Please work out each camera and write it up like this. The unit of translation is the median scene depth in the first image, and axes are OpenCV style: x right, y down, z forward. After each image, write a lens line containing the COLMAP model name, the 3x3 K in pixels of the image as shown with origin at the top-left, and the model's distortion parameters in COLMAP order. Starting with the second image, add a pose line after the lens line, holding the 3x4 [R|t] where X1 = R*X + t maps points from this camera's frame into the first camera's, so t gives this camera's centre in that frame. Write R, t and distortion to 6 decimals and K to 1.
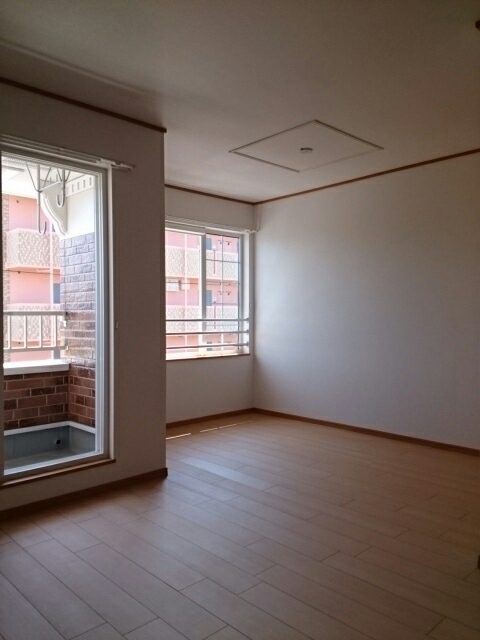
lens RADIAL K [[507.7, 0, 242.2], [0, 507.7, 321.3], [0, 0, 1]] dist [0.030942, -0.006839]
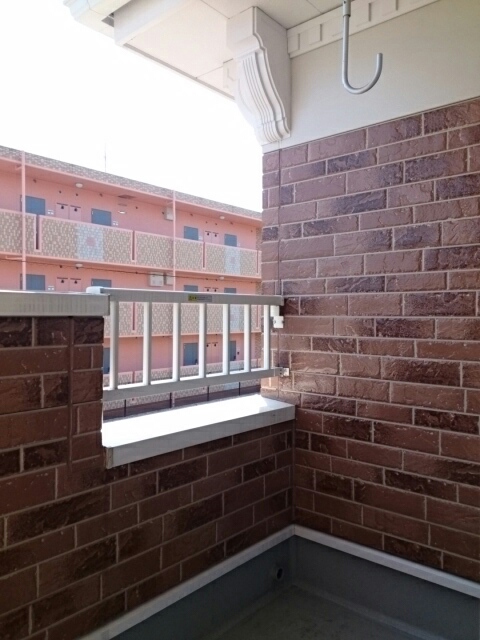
lens RADIAL K [[507.7, 0, 238.3], [0, 507.7, 318.1], [0, 0, 1]] dist [0.030942, -0.006839]
pose [[0.995525, 0.012177, 0.093706, -0.434209], [-0.011846, 0.999921, -0.004085, 0.003356], [-0.093749, 0.002956, 0.995592, 0.519908]]
